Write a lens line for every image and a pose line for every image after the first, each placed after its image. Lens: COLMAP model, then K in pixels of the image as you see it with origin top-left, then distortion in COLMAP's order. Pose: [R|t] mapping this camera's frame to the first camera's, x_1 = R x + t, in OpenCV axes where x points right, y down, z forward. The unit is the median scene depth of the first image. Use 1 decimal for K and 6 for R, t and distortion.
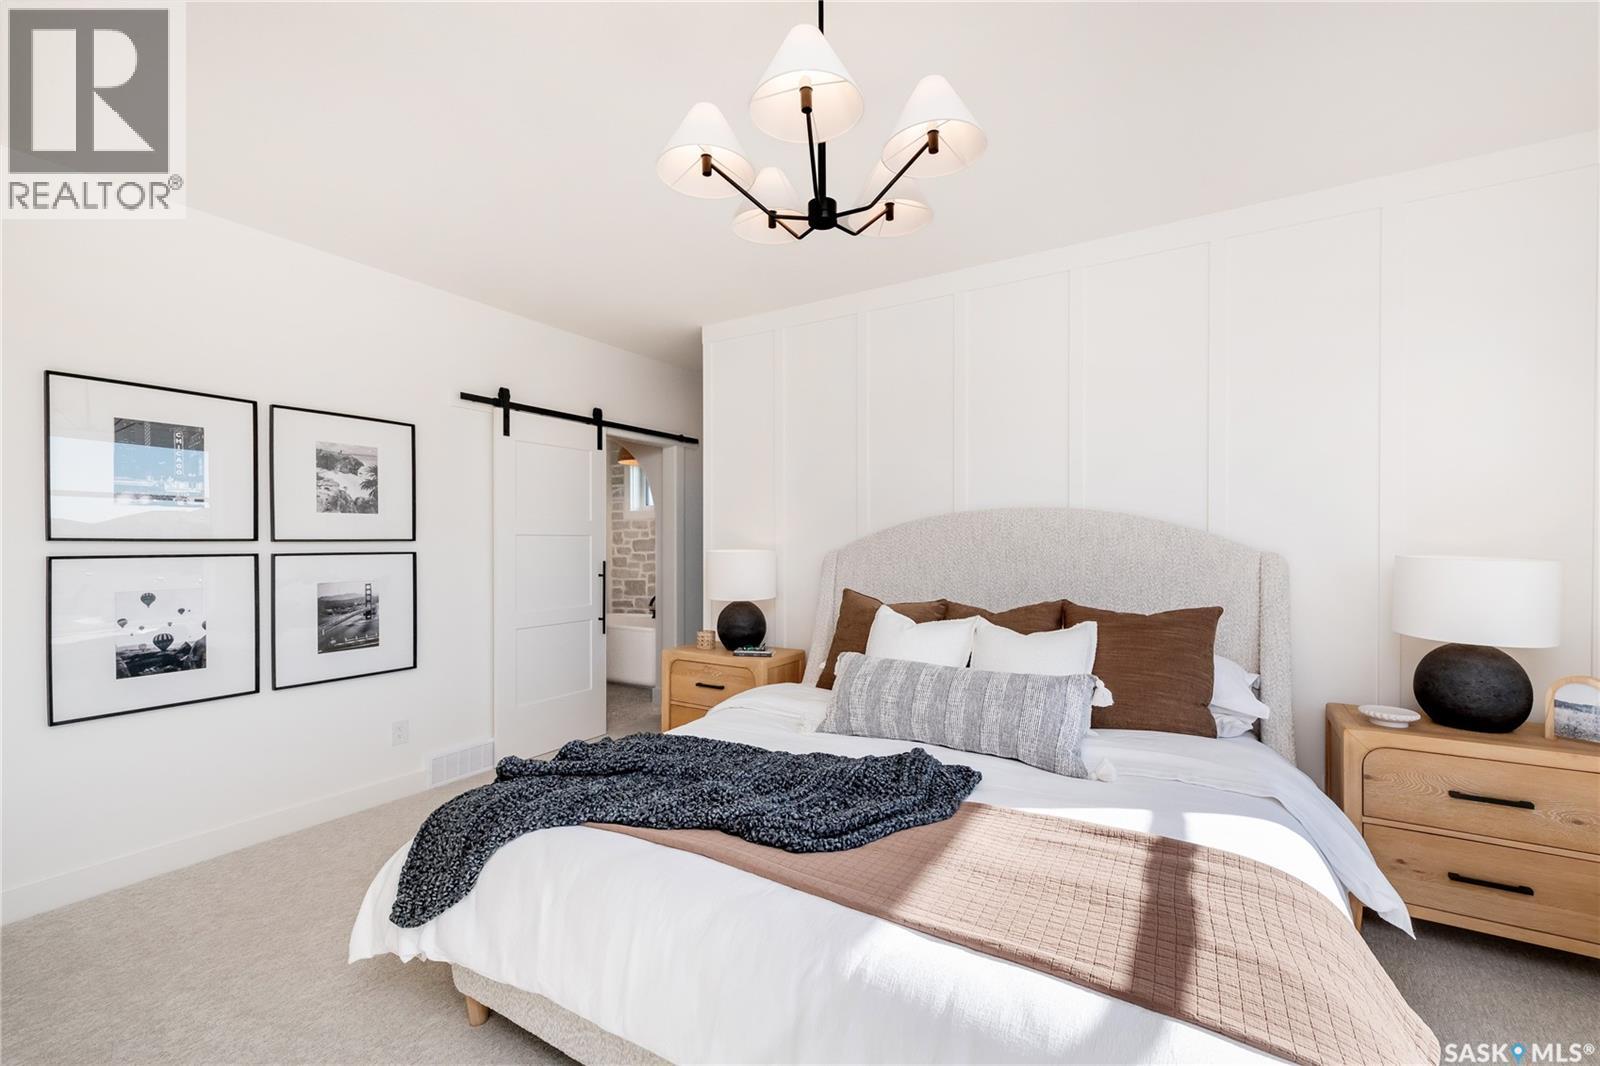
lens RADIAL K [[655.8, 0, 809.1], [0, 655.8, 545.7], [0, 0, 1]] dist [0.002711, -0.003278]
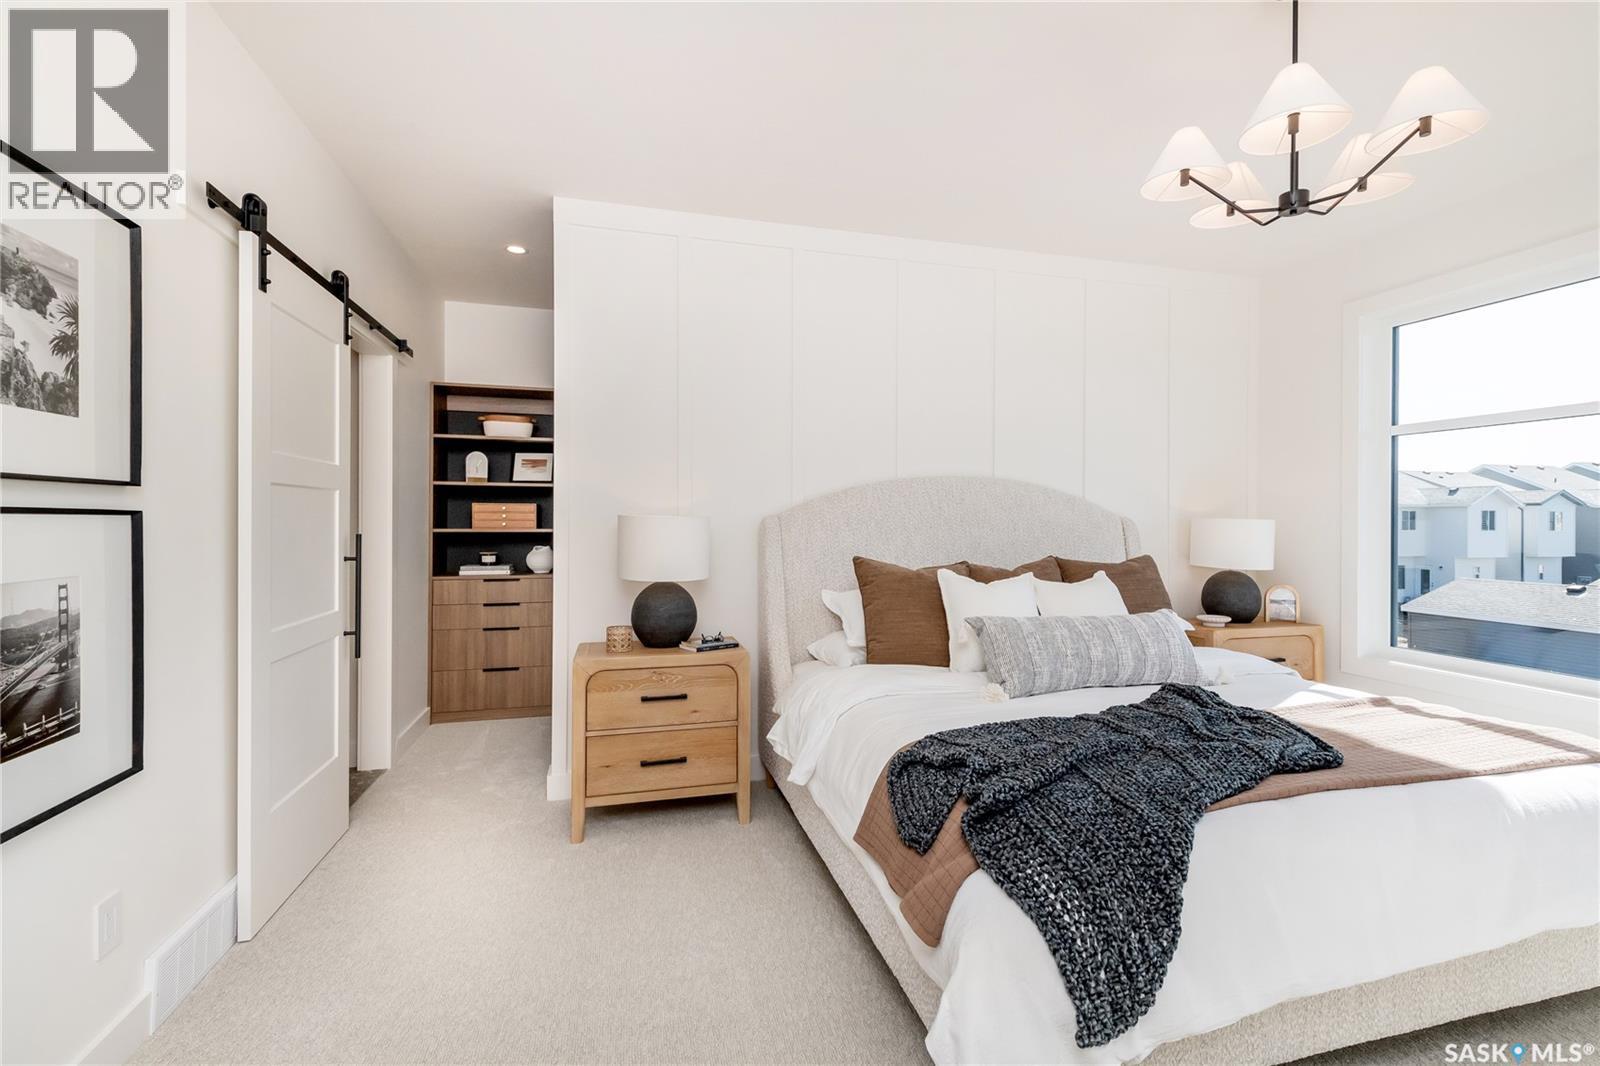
lens RADIAL K [[743.6, 0, 729.1], [0, 743.6, 523.2], [0, 0, 1]] dist [-0.000339, -0.000716]
pose [[0.690946, 0.003102, 0.722900, -0.727931], [0.002555, 0.999974, -0.006733, 0.023767], [-0.722902, 0.006499, 0.690920, 0.378008]]
